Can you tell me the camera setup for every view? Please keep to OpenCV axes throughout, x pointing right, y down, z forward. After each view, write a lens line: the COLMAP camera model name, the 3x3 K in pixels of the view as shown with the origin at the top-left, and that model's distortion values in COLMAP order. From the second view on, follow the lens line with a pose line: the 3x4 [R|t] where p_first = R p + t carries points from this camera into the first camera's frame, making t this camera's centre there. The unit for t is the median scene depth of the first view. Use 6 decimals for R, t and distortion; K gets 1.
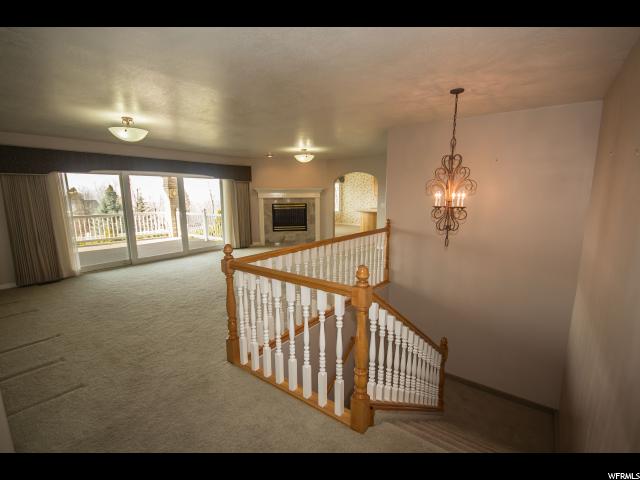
lens RADIAL K [[298.2, 0, 321.1], [0, 298.2, 245.5], [0, 0, 1]] dist [0.024362, -0.013185]
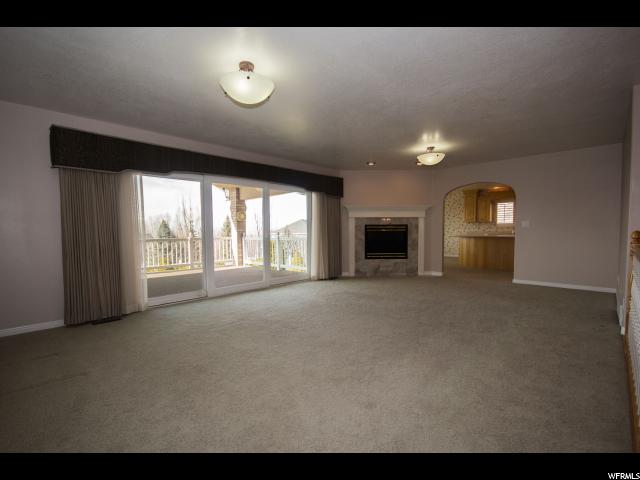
lens RADIAL K [[298.2, 0, 321.1], [0, 298.2, 245.5], [0, 0, 1]] dist [0.024362, -0.013185]
pose [[0.993088, 0.005840, -0.117225, -0.191246], [-0.019198, 0.993393, -0.113149, 0.009868], [0.115790, 0.114617, 0.986639, 0.202069]]
